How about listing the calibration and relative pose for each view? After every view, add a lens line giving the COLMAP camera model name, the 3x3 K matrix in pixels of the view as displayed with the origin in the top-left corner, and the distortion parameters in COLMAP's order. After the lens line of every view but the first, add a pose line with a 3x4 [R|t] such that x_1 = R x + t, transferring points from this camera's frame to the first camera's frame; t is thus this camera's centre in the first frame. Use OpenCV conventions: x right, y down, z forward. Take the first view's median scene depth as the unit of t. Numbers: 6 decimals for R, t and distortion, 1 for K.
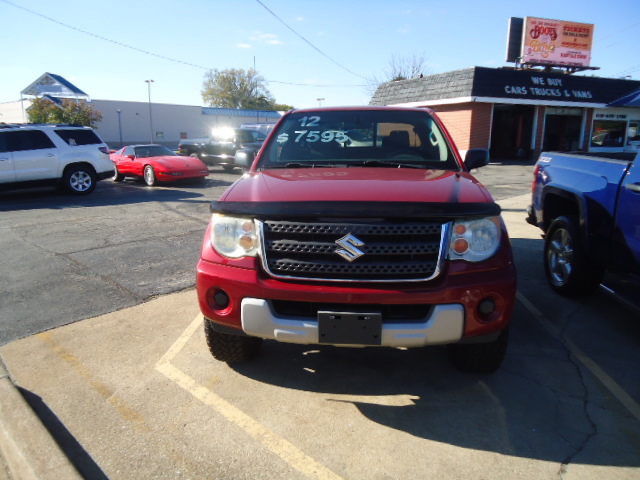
lens RADIAL K [[463.8, 0, 321.2], [0, 463.8, 240.1], [0, 0, 1]] dist [-0.017246, 0.009931]
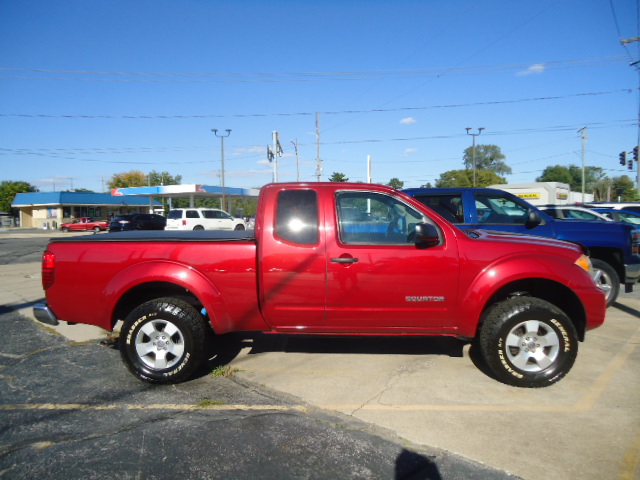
lens RADIAL K [[463.8, 0, 322.0], [0, 463.8, 241.3], [0, 0, 1]] dist [-0.017246, 0.009931]
pose [[-0.033814, -0.061653, 0.997525, -0.196862], [0.232349, 0.970263, 0.067844, -0.047368], [-0.972044, 0.234068, -0.018483, 0.214676]]
